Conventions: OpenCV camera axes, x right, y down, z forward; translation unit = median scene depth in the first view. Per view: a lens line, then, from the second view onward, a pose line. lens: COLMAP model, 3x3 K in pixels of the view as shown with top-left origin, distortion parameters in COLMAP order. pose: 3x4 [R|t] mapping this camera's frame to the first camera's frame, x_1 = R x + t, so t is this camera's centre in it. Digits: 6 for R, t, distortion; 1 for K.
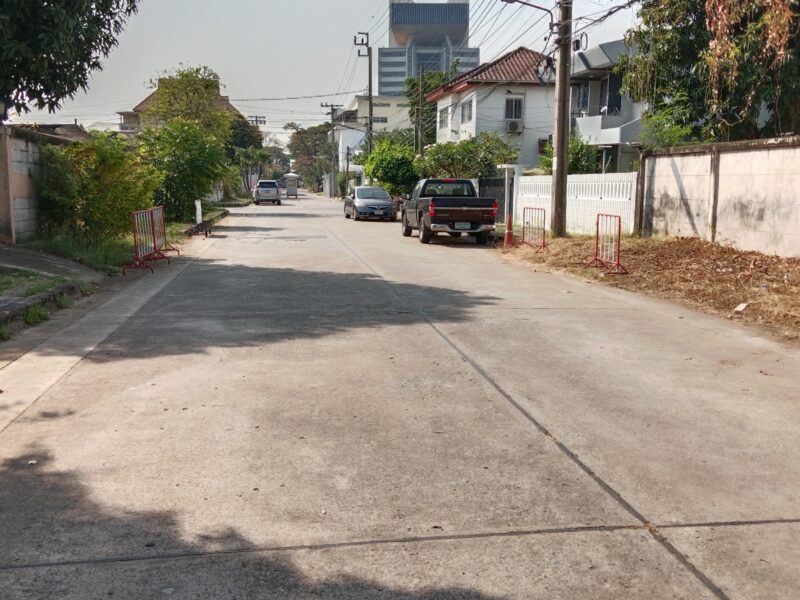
lens RADIAL K [[816.4, 0, 400.0], [0, 816.4, 300.0], [0, 0, 1]] dist [0.125373, -0.297761]
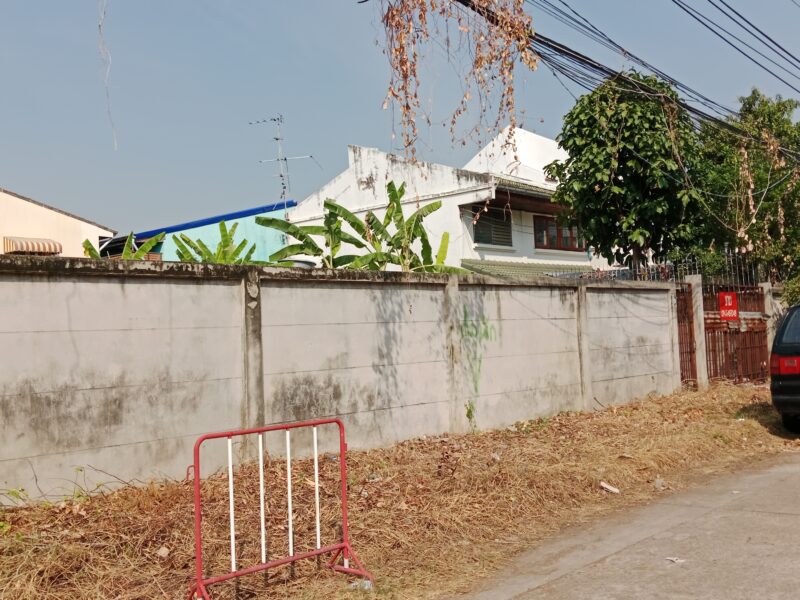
lens RADIAL K [[816.4, 0, 400.0], [0, 816.4, 300.0], [0, 0, 1]] dist [0.125373, -0.297761]
pose [[-0.640136, 0.056822, 0.766157, -0.047586], [0.145448, 0.988189, 0.048235, -0.168285], [-0.754368, 0.142313, -0.640840, 1.182828]]
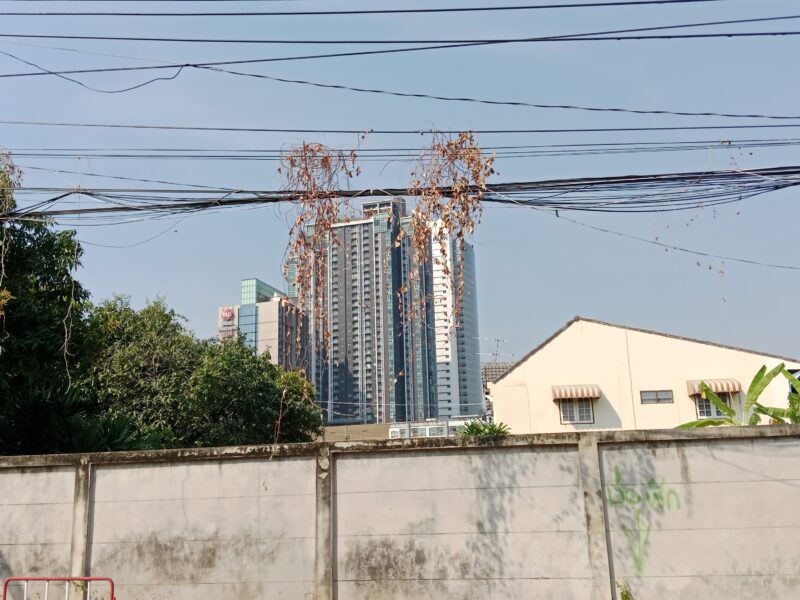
lens RADIAL K [[816.4, 0, 400.0], [0, 816.4, 300.0], [0, 0, 1]] dist [0.125373, -0.297761]
pose [[0.286258, 0.212527, 0.934285, -0.205445], [0.163488, 0.949957, -0.266183, -0.098867], [-0.944102, 0.228941, 0.237187, 0.642892]]
